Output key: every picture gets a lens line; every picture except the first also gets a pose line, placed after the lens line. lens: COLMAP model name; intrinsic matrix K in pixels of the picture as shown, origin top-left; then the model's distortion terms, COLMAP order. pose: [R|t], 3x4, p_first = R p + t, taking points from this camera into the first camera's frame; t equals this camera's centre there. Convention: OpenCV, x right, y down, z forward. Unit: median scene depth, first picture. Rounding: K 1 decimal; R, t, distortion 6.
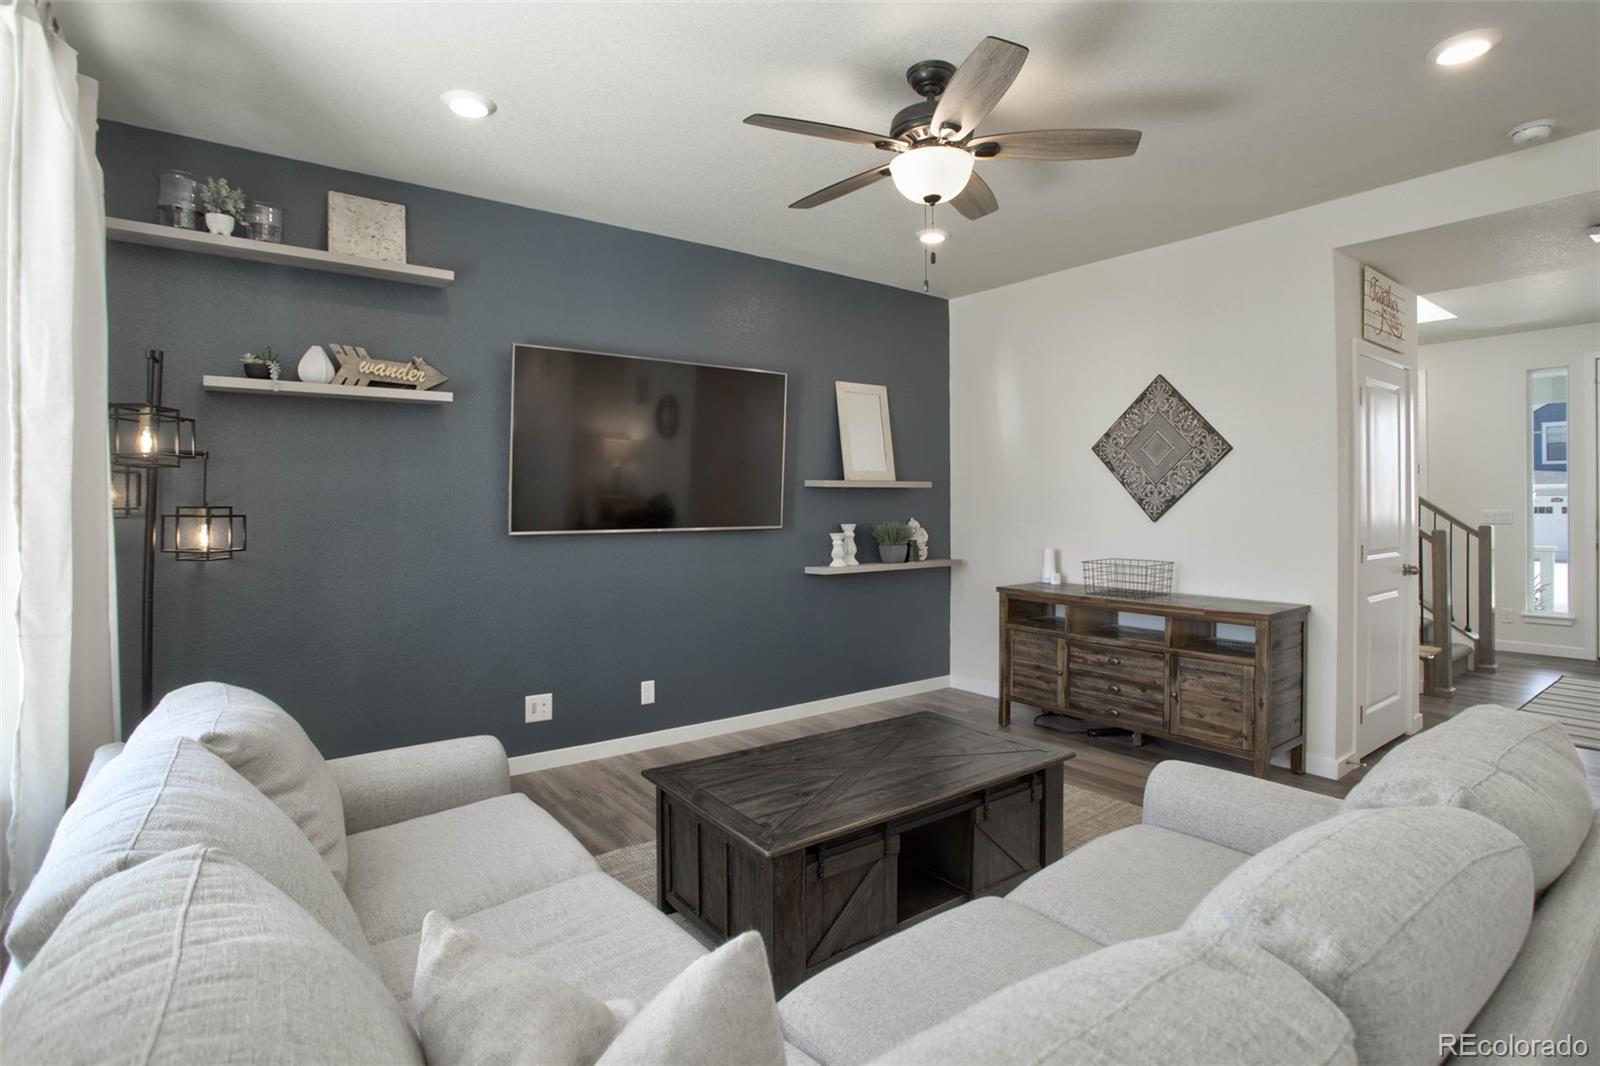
lens RADIAL K [[793.5, 0, 801.8], [0, 793.5, 508.0], [0, 0, 1]] dist [-0.076079, 0.033176]
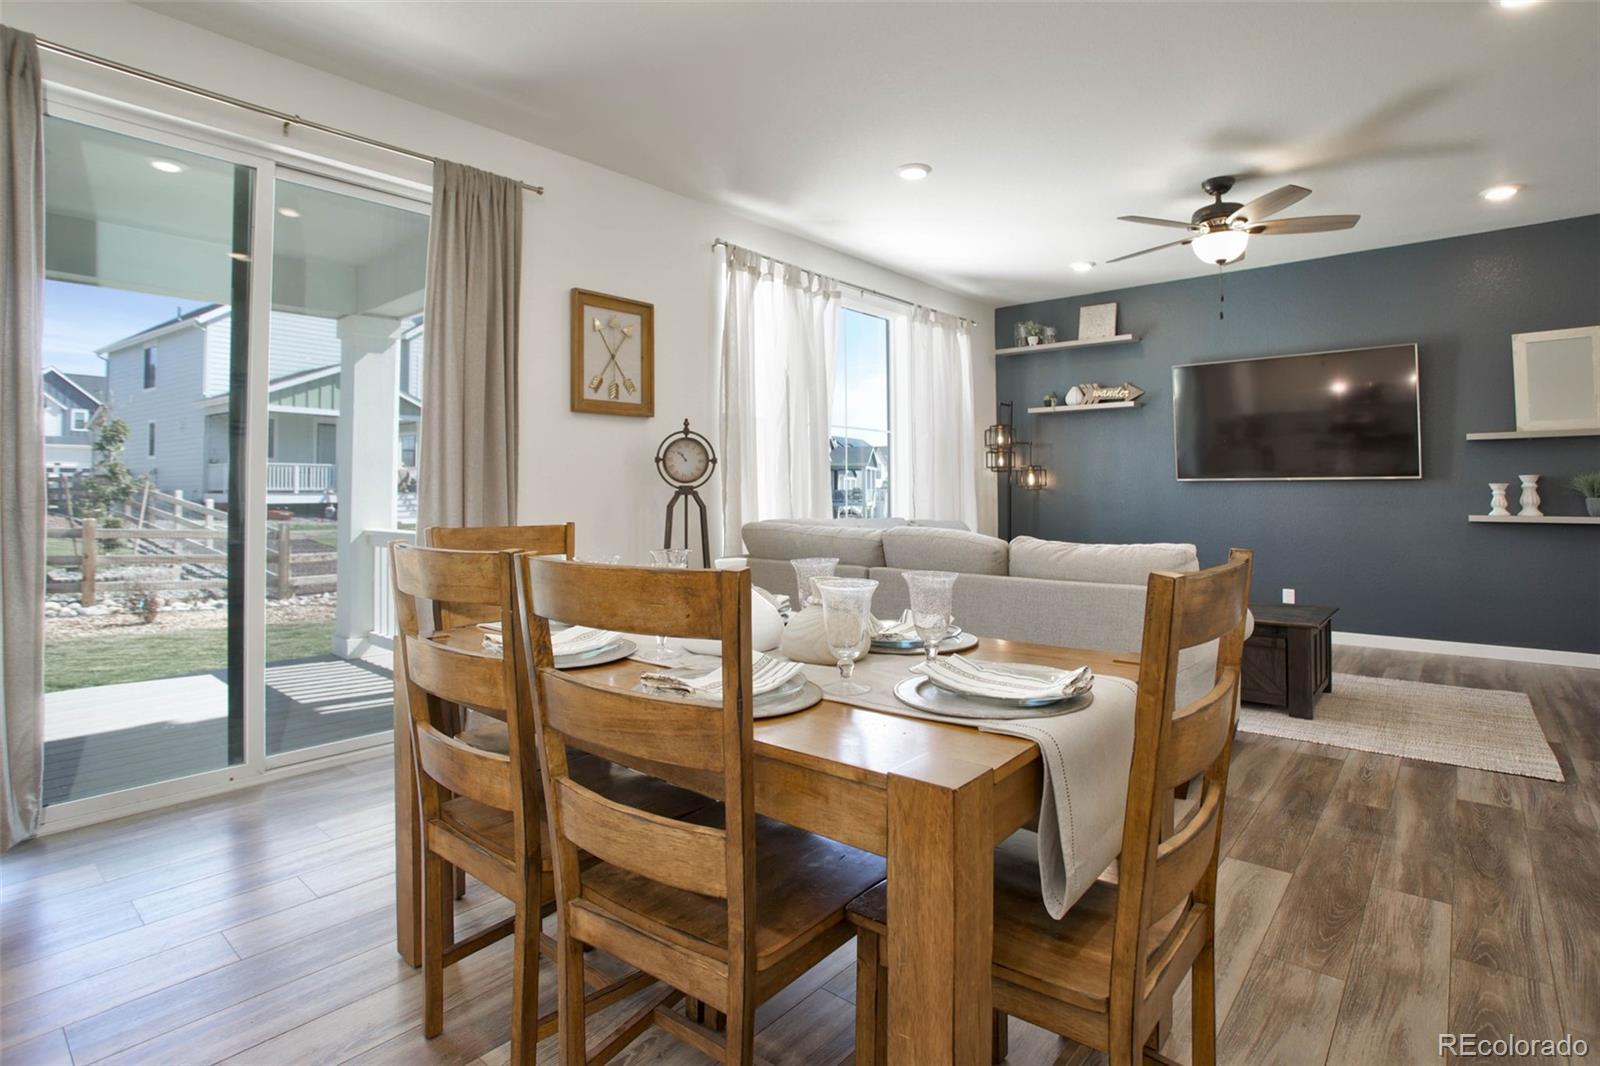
lens RADIAL K [[805.0, 0, 798.6], [0, 805.0, 463.5], [0, 0, 1]] dist [-0.078713, 0.032097]
pose [[0.212015, -0.030964, -0.976776, 0.973924], [-0.003305, 0.999469, -0.032401, 0.048428], [0.977261, 0.010098, 0.211800, -0.119180]]
